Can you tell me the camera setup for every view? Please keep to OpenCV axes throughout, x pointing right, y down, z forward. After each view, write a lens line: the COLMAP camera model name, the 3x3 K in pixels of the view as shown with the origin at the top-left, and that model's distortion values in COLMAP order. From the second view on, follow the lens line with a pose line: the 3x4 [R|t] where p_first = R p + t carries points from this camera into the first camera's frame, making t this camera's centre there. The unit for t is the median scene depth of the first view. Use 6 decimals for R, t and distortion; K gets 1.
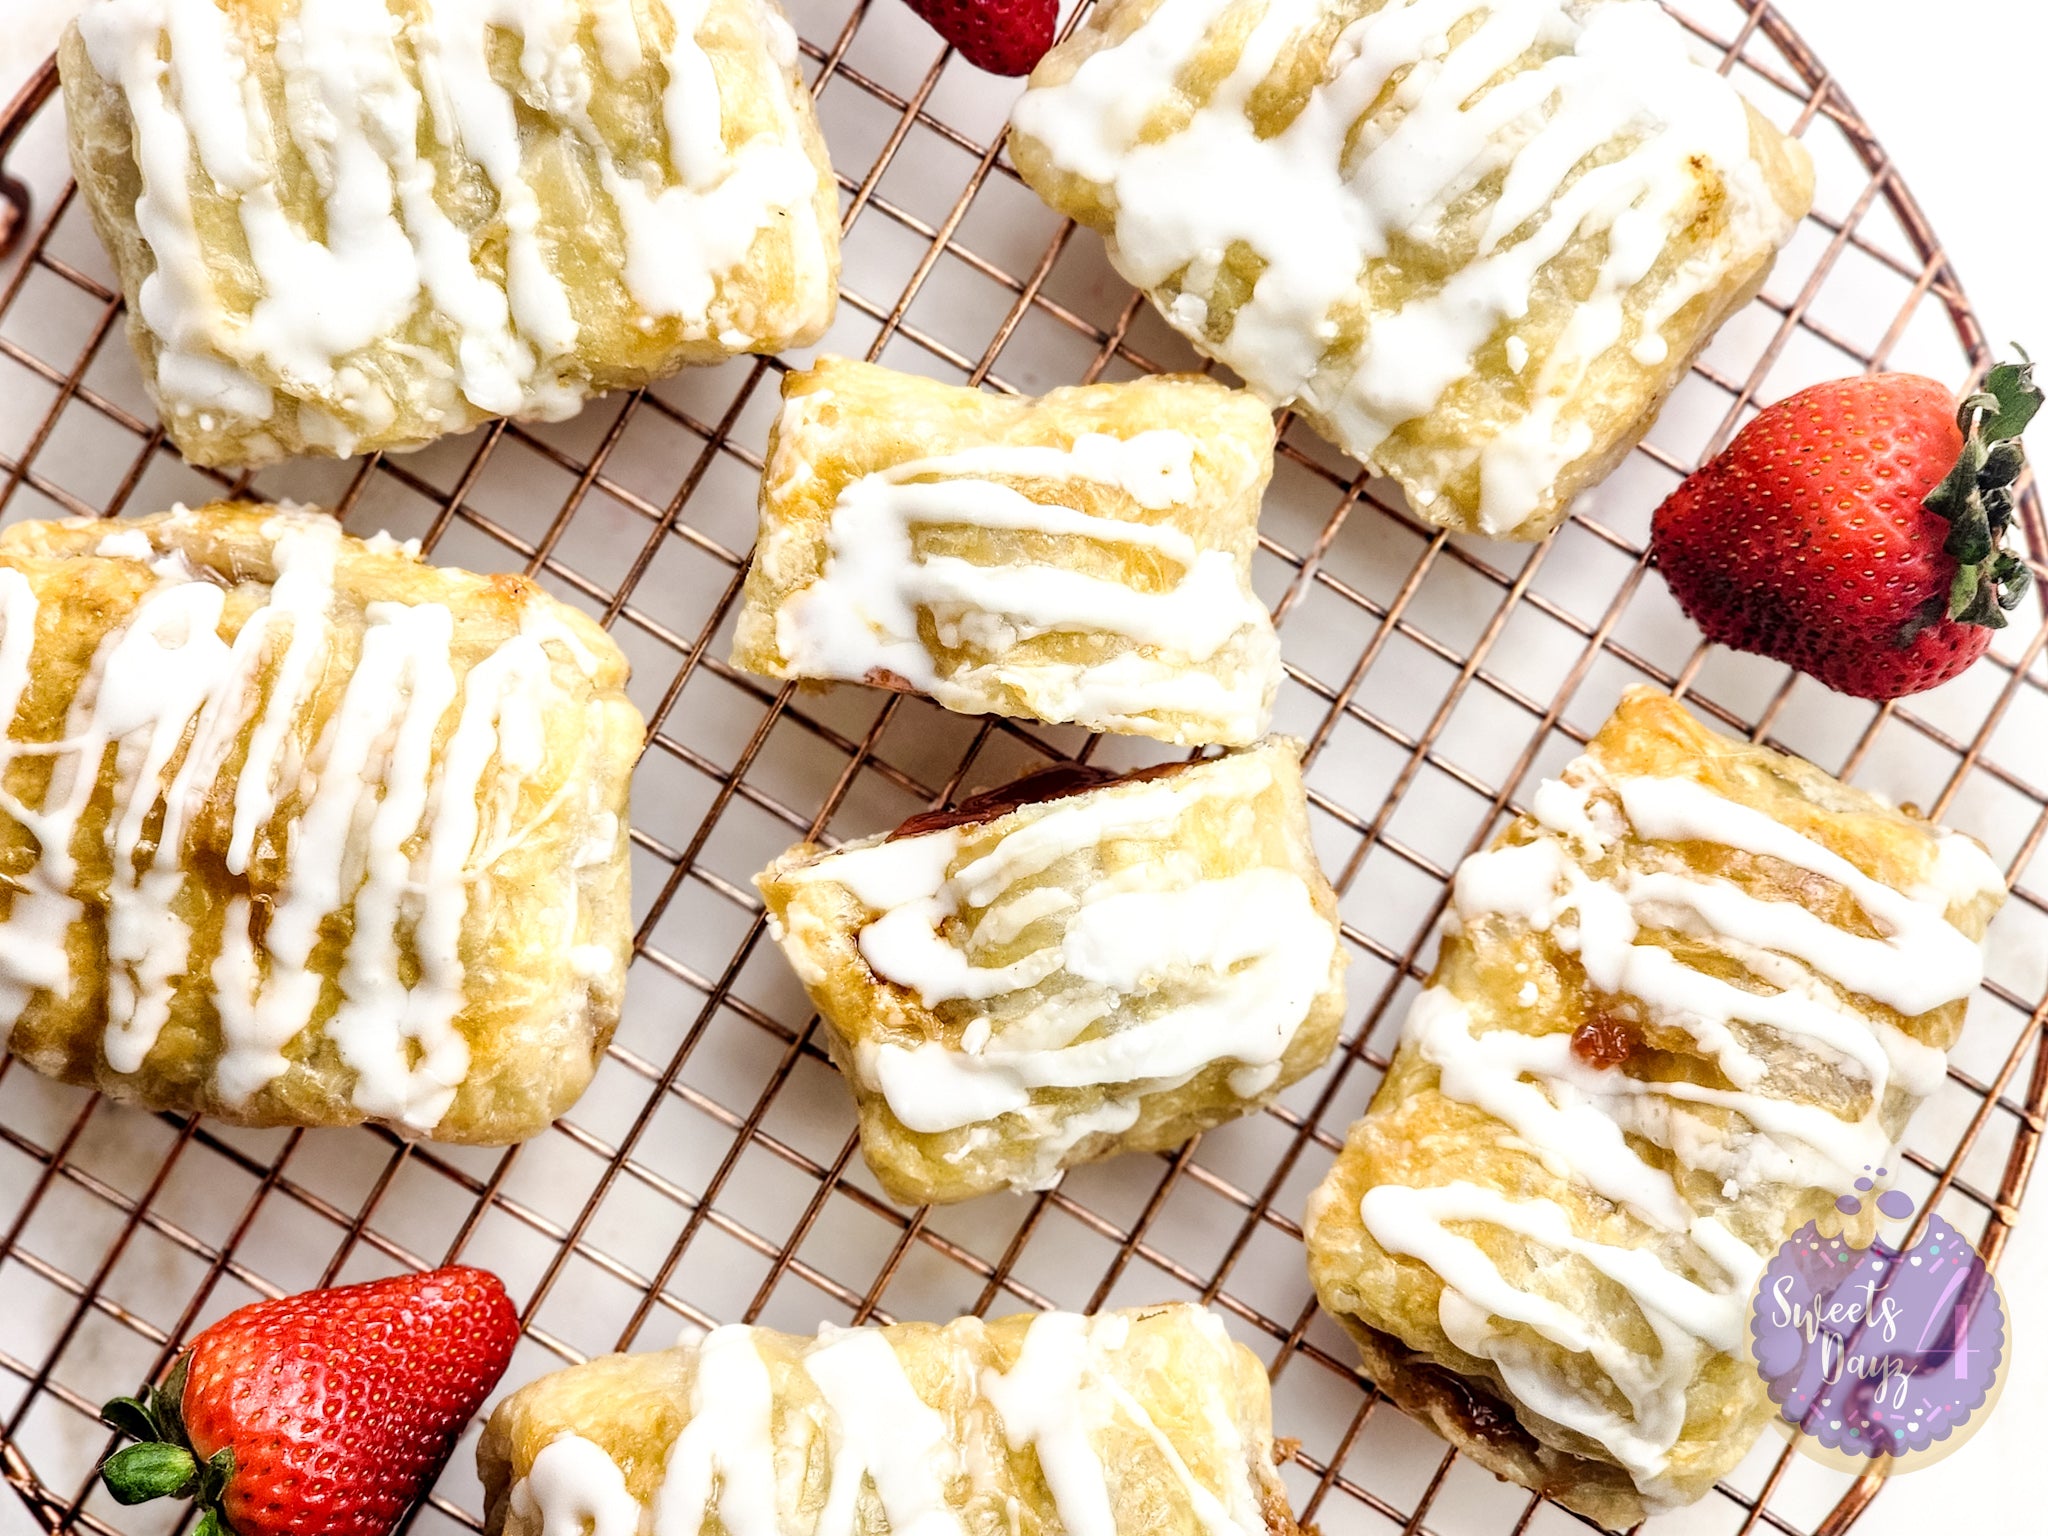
lens RADIAL K [[4078.4, 0, 979.4], [0, 4078.4, 819.3], [0, 0, 1]] dist [-0.187711, 4.052934]
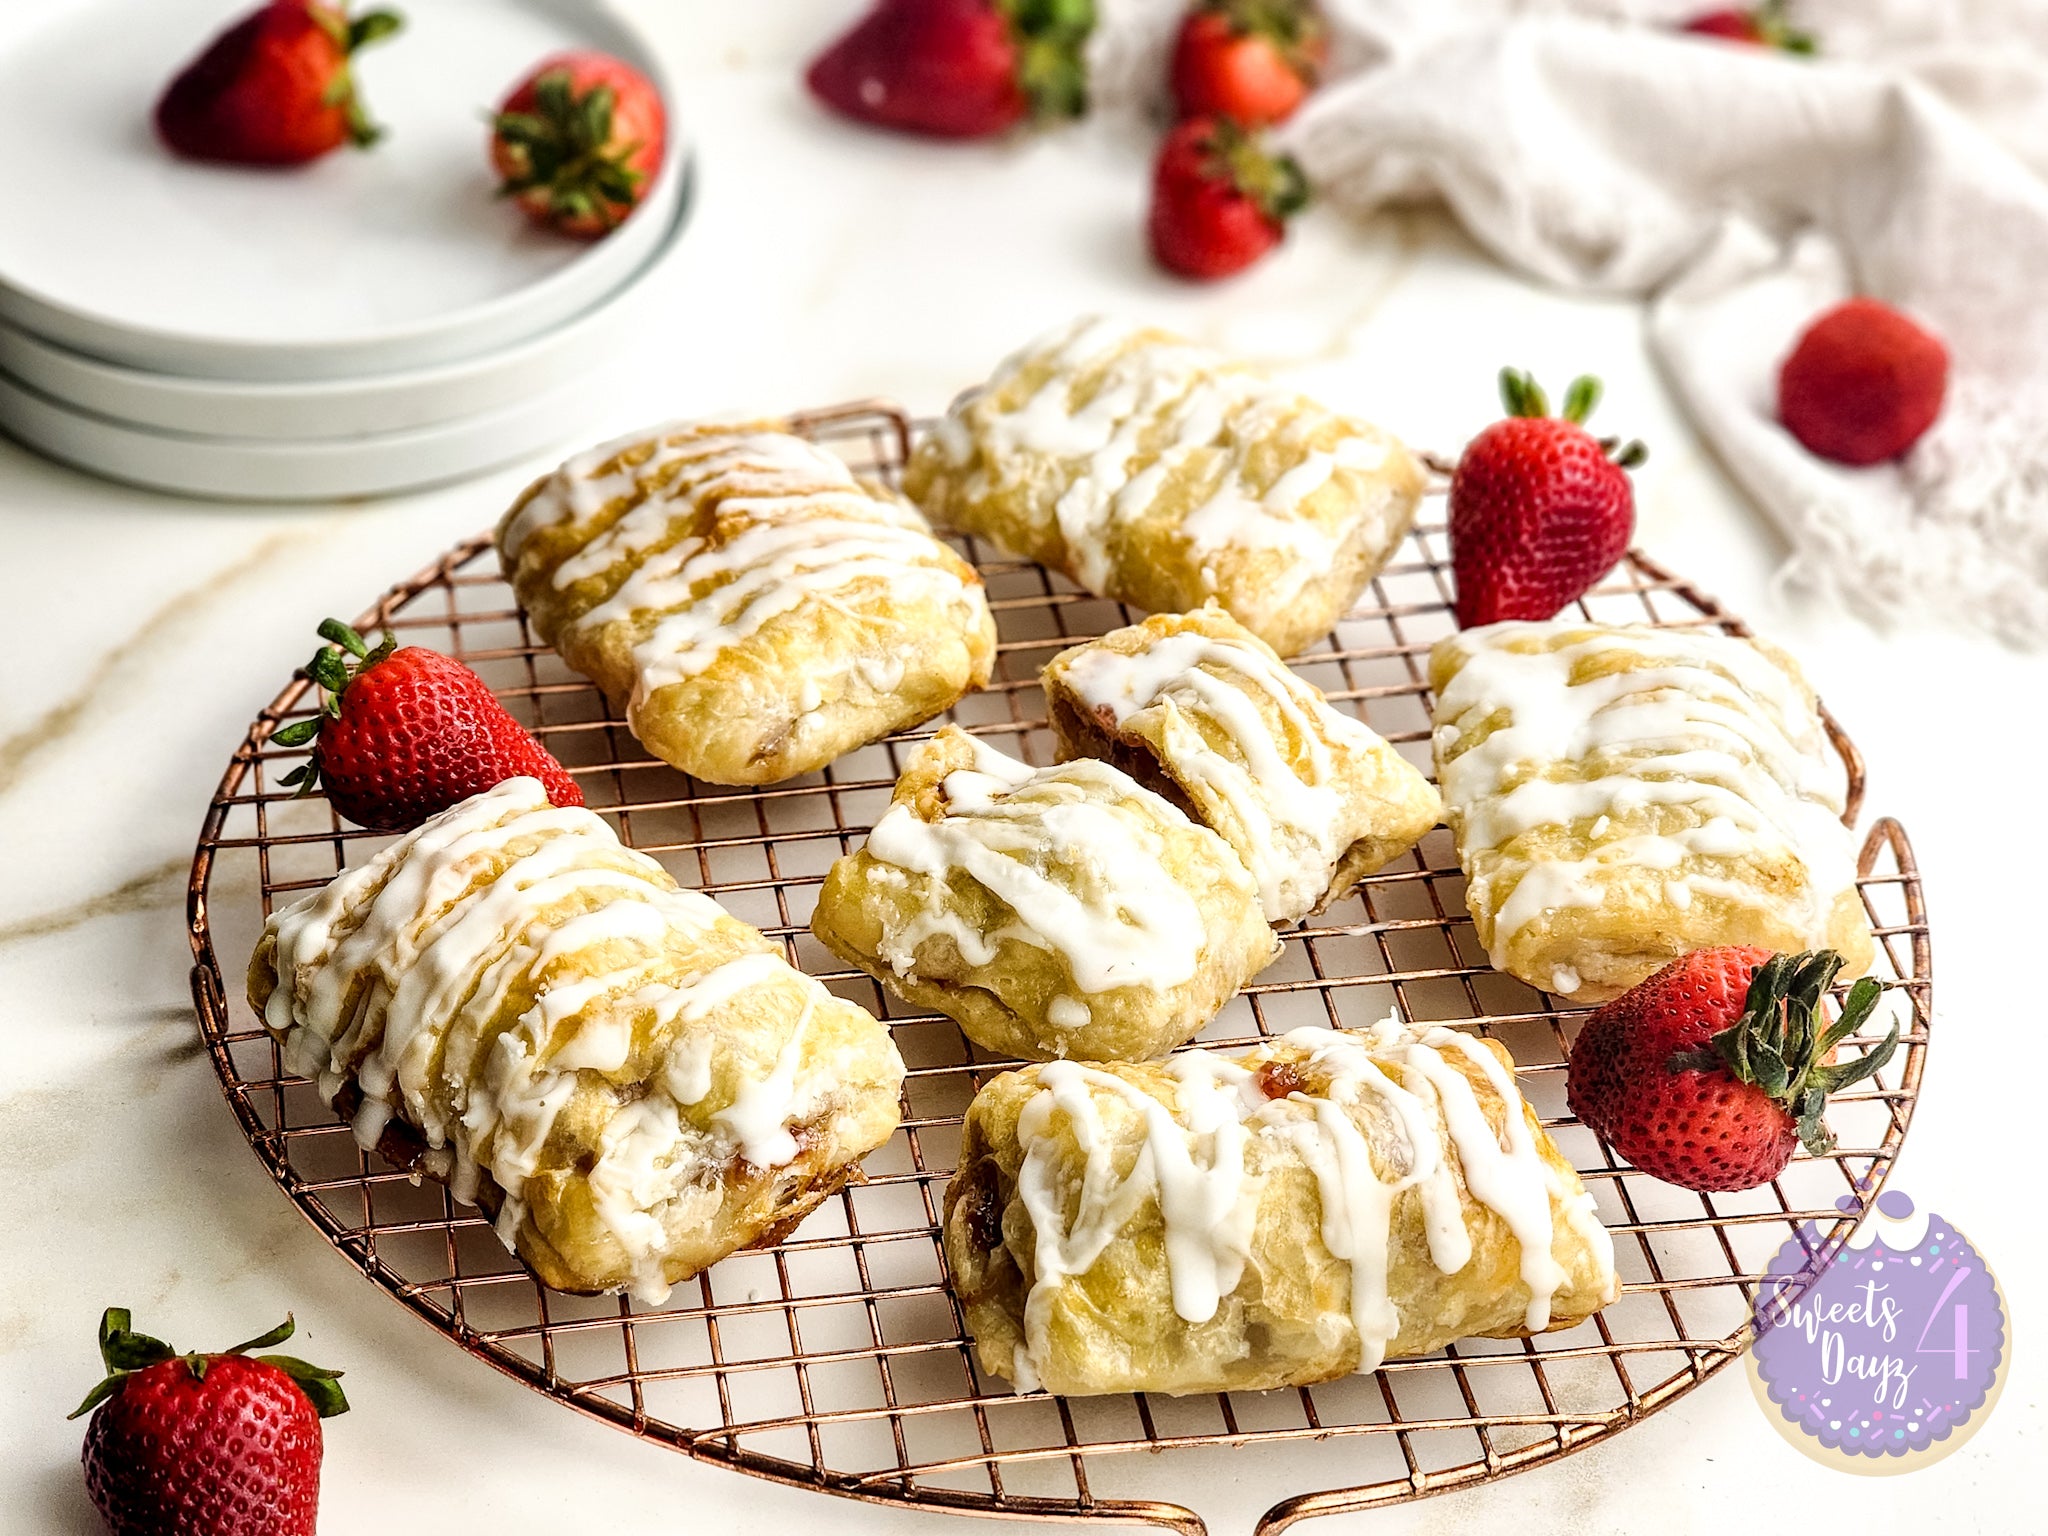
lens RADIAL K [[4078.4, 0, 979.4], [0, 4078.4, 819.3], [0, 0, 1]] dist [-0.187711, 4.052934]
pose [[0.655095, 0.453948, -0.603972, 0.813465], [-0.755252, 0.371116, -0.540247, 0.771214], [-0.021100, 0.810064, 0.585961, 0.215286]]
